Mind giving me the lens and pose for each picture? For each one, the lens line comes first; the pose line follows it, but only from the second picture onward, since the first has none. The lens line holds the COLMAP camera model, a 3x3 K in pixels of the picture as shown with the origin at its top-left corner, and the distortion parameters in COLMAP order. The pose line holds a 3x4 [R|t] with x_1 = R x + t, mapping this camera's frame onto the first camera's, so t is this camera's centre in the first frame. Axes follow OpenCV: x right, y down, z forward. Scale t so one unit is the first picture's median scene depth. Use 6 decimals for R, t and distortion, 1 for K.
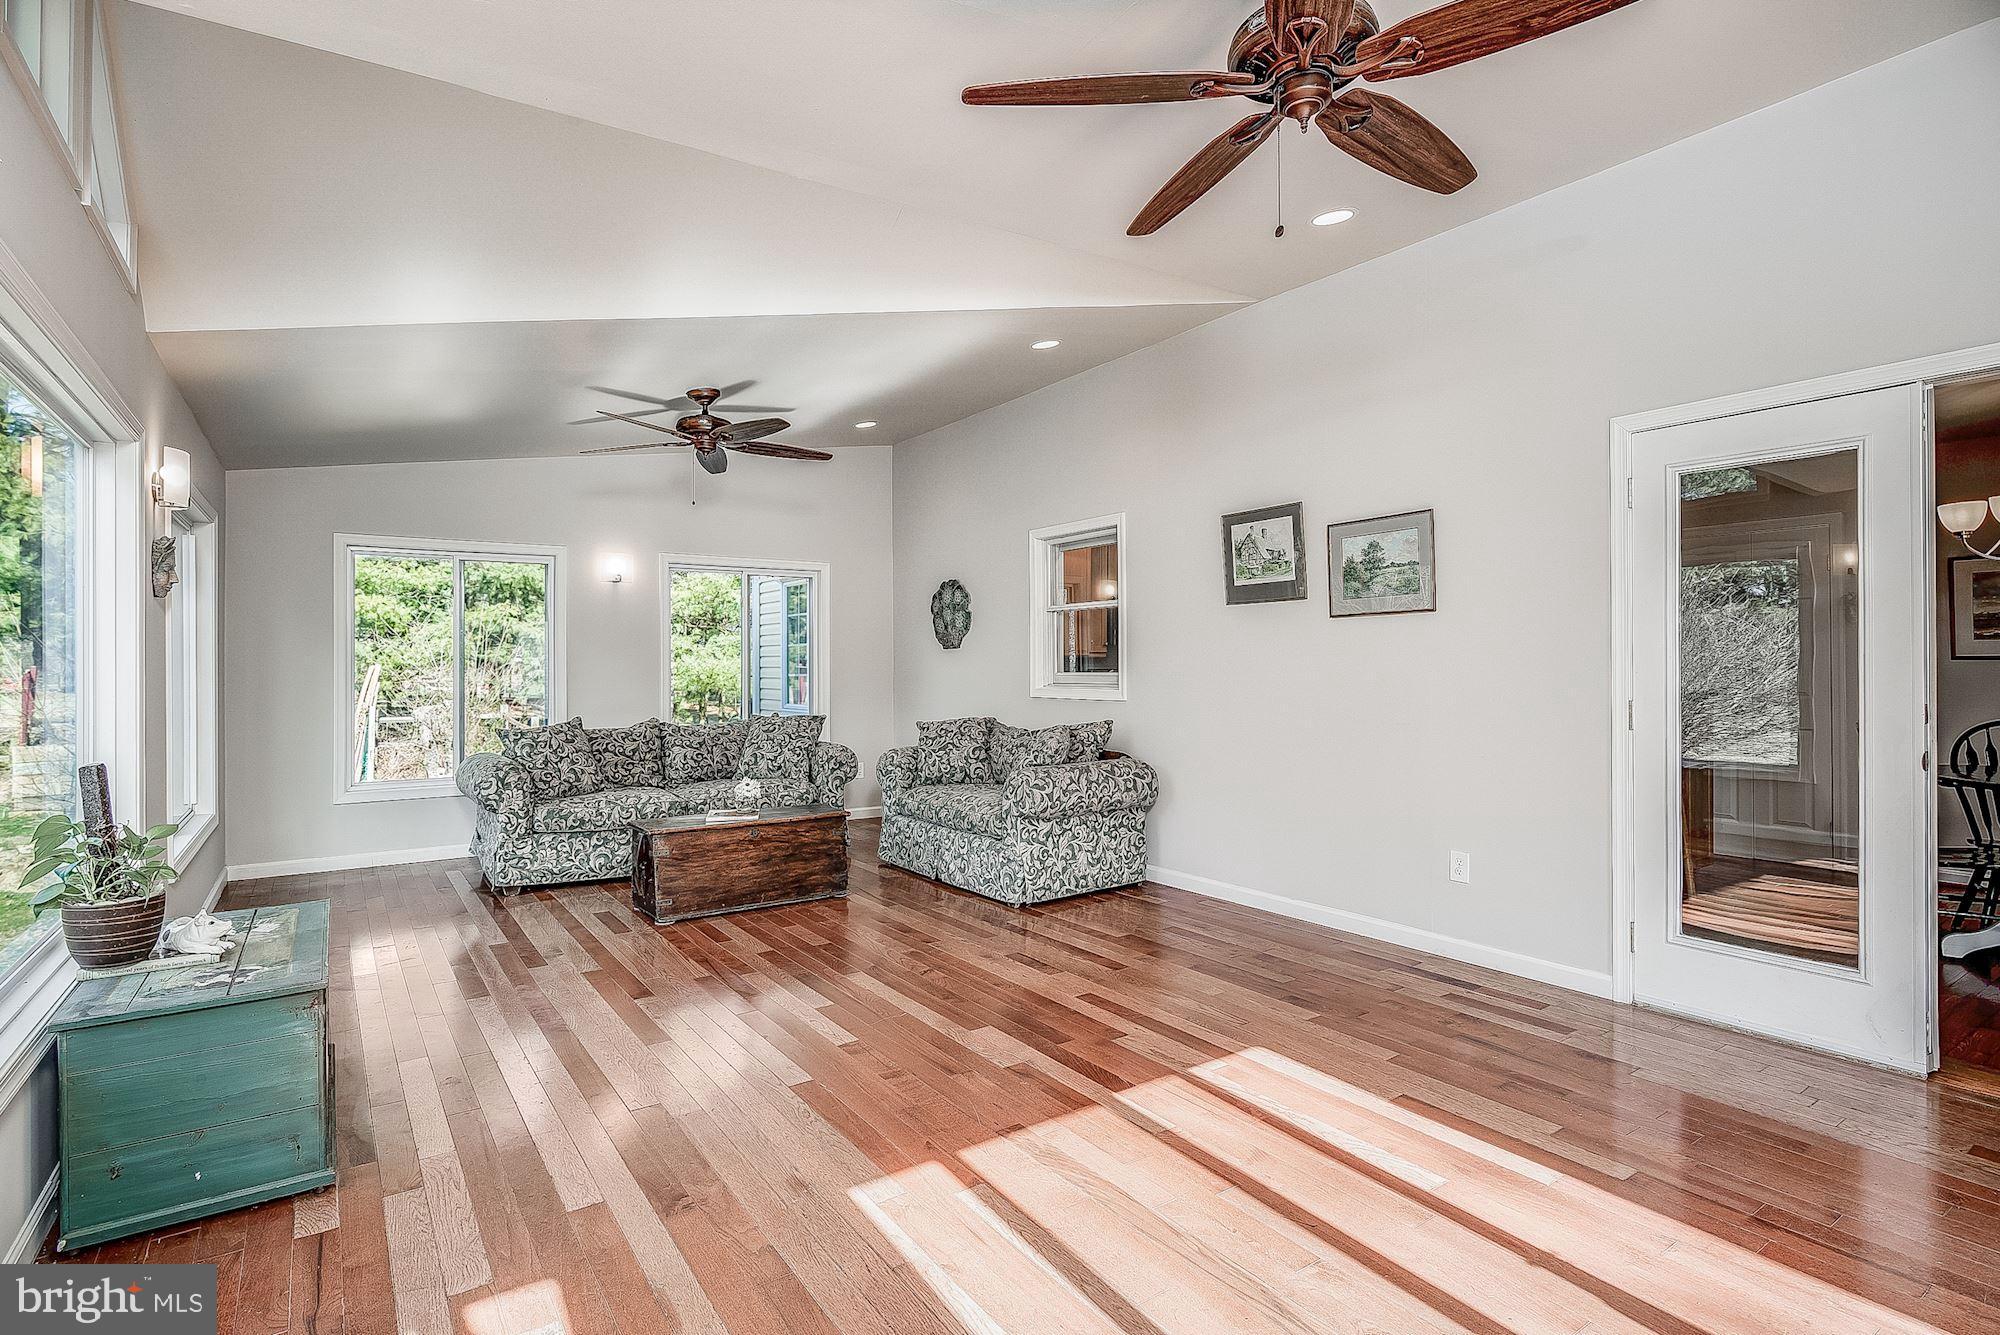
lens RADIAL K [[978.9, 0, 992.0], [0, 978.9, 663.7], [0, 0, 1]] dist [-0.022510, -0.000675]
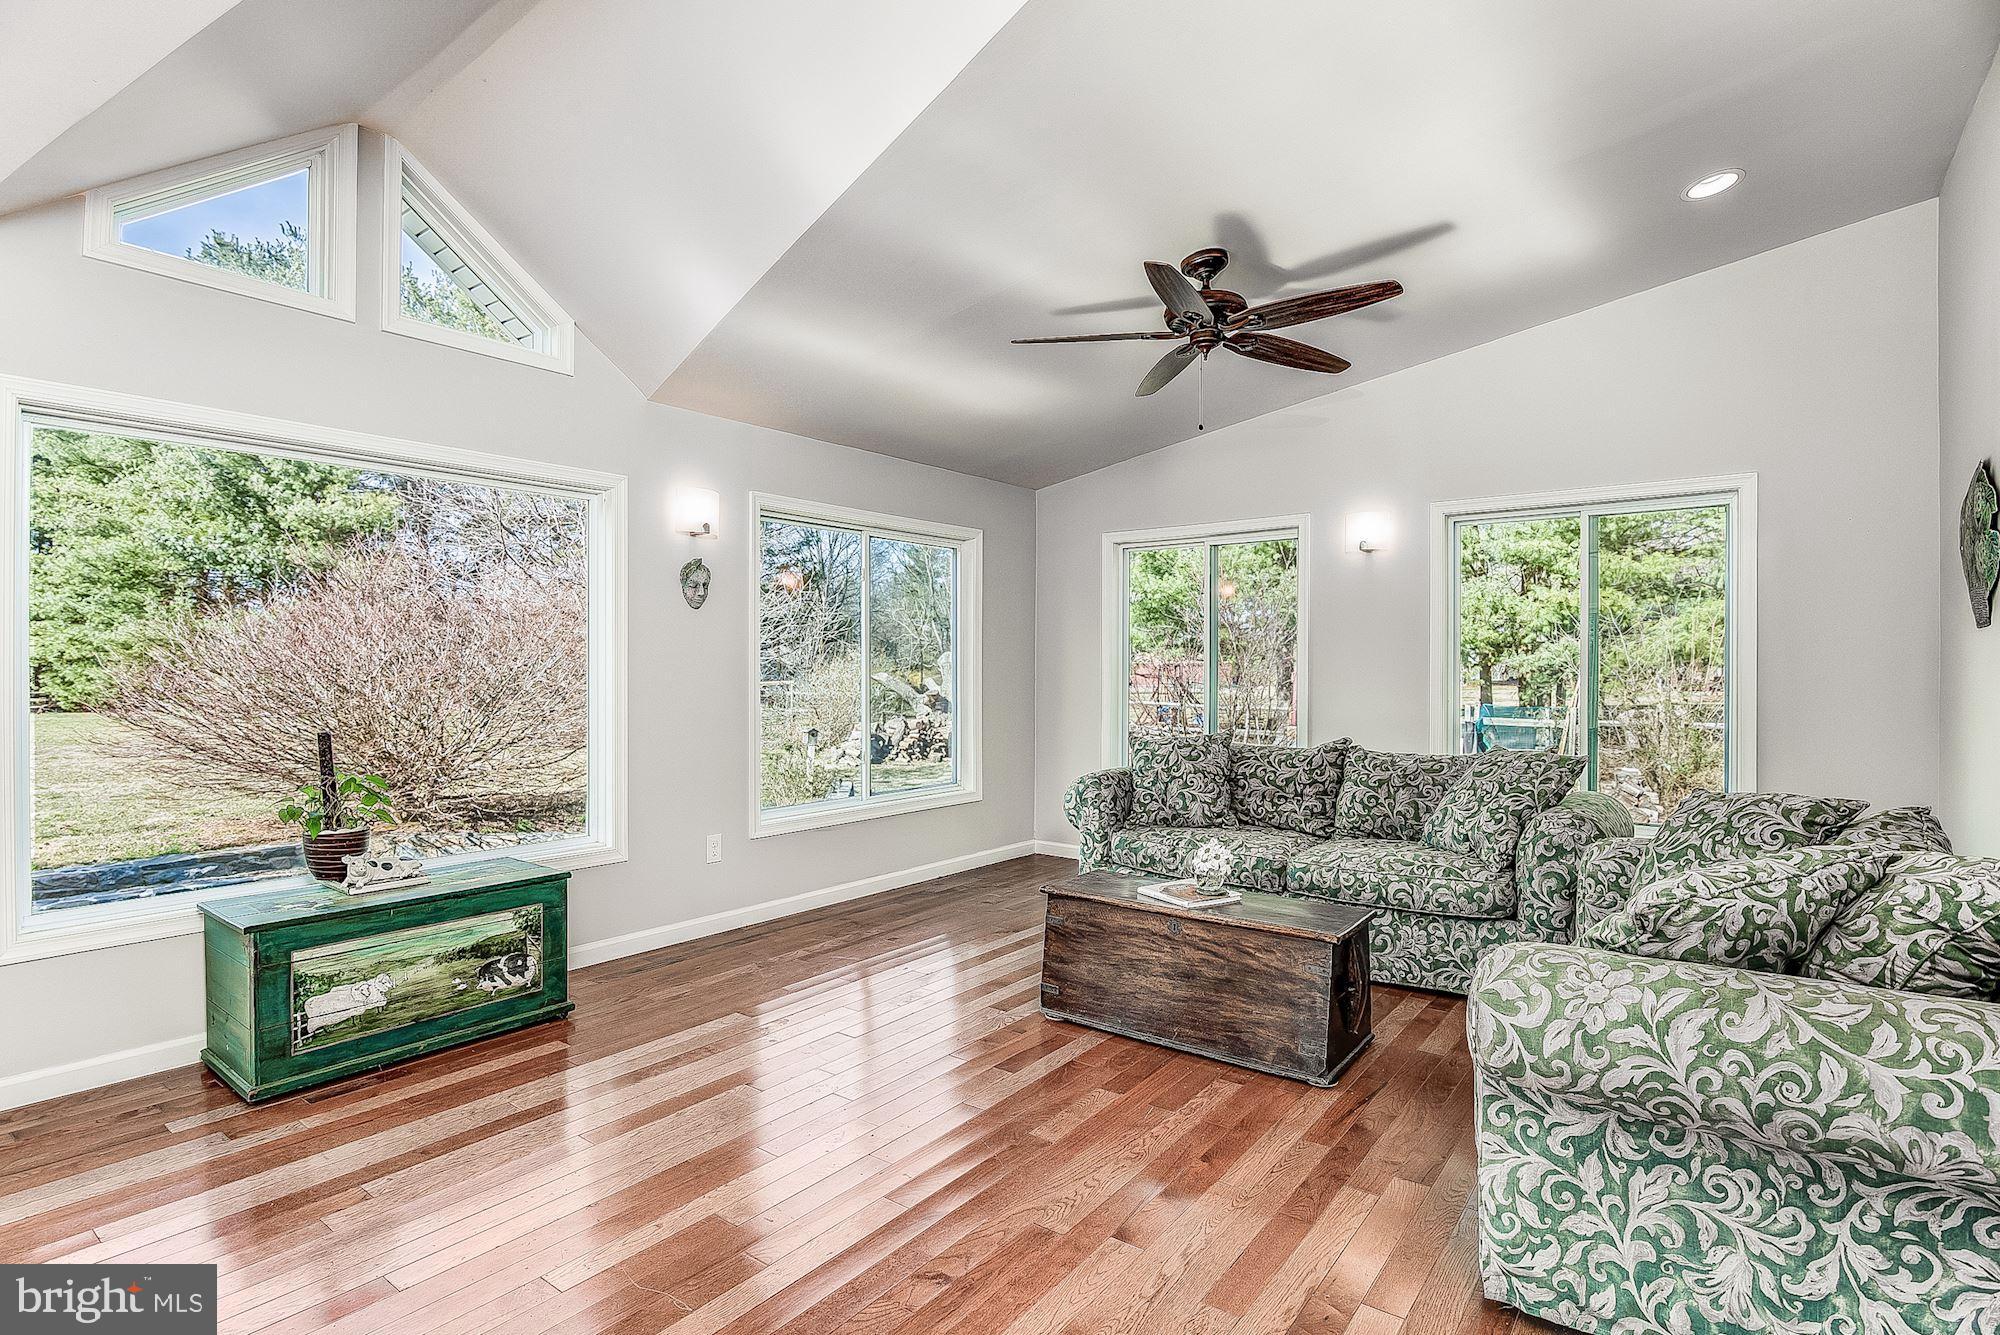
lens RADIAL K [[978.9, 0, 993.8], [0, 978.9, 666.8], [0, 0, 1]] dist [-0.022510, -0.000675]
pose [[0.296886, 0.005708, -0.954896, 0.311582], [-0.001604, 0.999984, 0.005479, 0.000177], [0.954912, -0.000095, 0.296890, 0.662971]]
